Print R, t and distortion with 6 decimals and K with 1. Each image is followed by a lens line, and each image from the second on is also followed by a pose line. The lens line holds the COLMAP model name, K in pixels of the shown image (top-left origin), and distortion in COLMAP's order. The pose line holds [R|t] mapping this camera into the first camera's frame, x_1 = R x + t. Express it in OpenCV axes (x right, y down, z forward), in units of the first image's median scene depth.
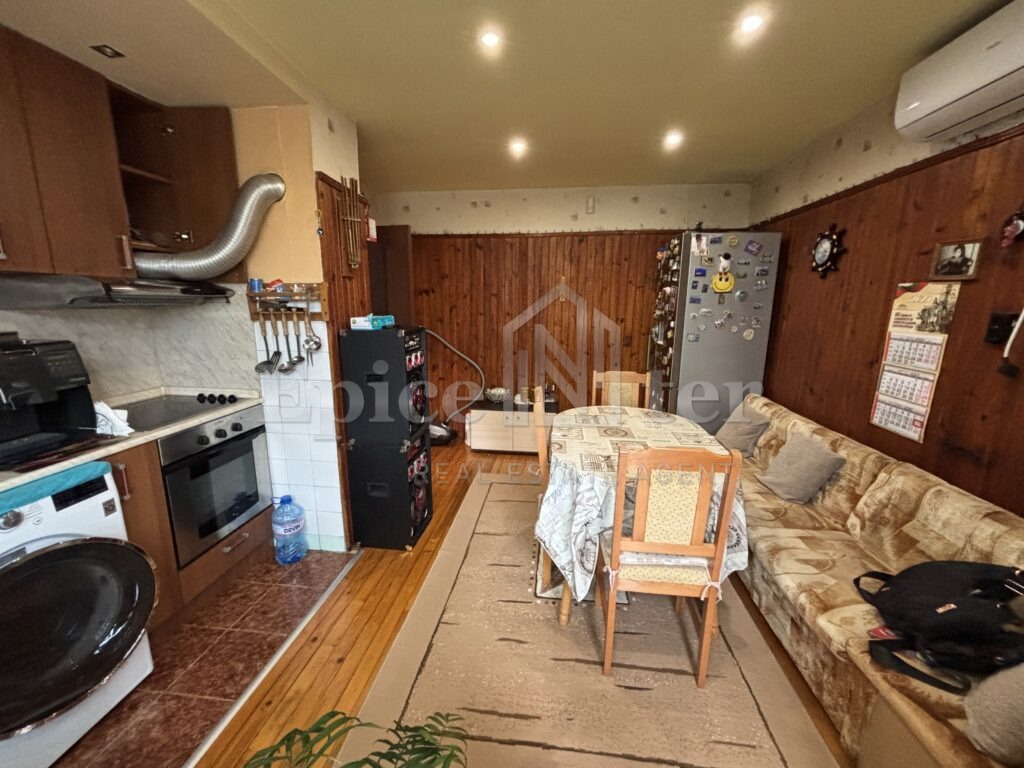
lens RADIAL K [[410.4, 0, 511.4], [0, 410.4, 387.8], [0, 0, 1]] dist [-0.007000, 0.000769]
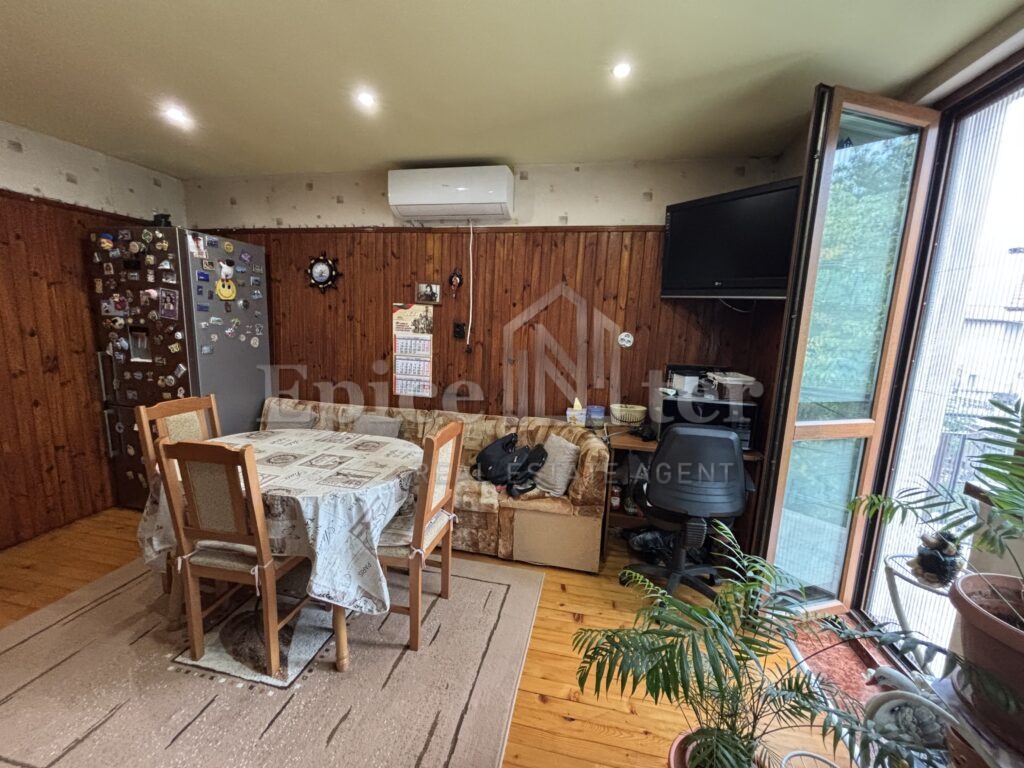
lens RADIAL K [[410.4, 0, 513.2], [0, 410.4, 386.7], [0, 0, 1]] dist [-0.007000, 0.000769]
pose [[0.087762, -0.167409, 0.981973, -0.589285], [0.172241, 0.973480, 0.150568, -0.098280], [-0.981138, 0.155922, 0.114269, 0.407362]]
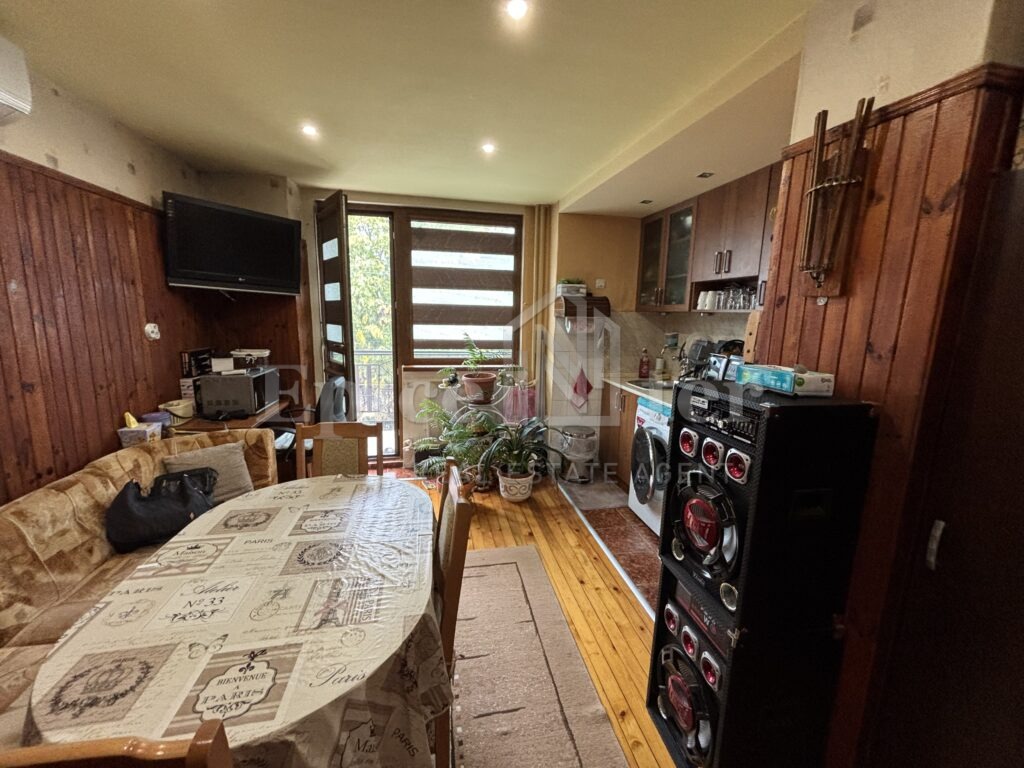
lens RADIAL K [[410.4, 0, 509.6], [0, 410.4, 384.5], [0, 0, 1]] dist [-0.007000, 0.000769]
pose [[-0.952279, 0.030951, -0.303654, 0.178930], [-0.085154, 0.928406, 0.361678, -0.357865], [0.293109, 0.370276, -0.881466, 1.588035]]
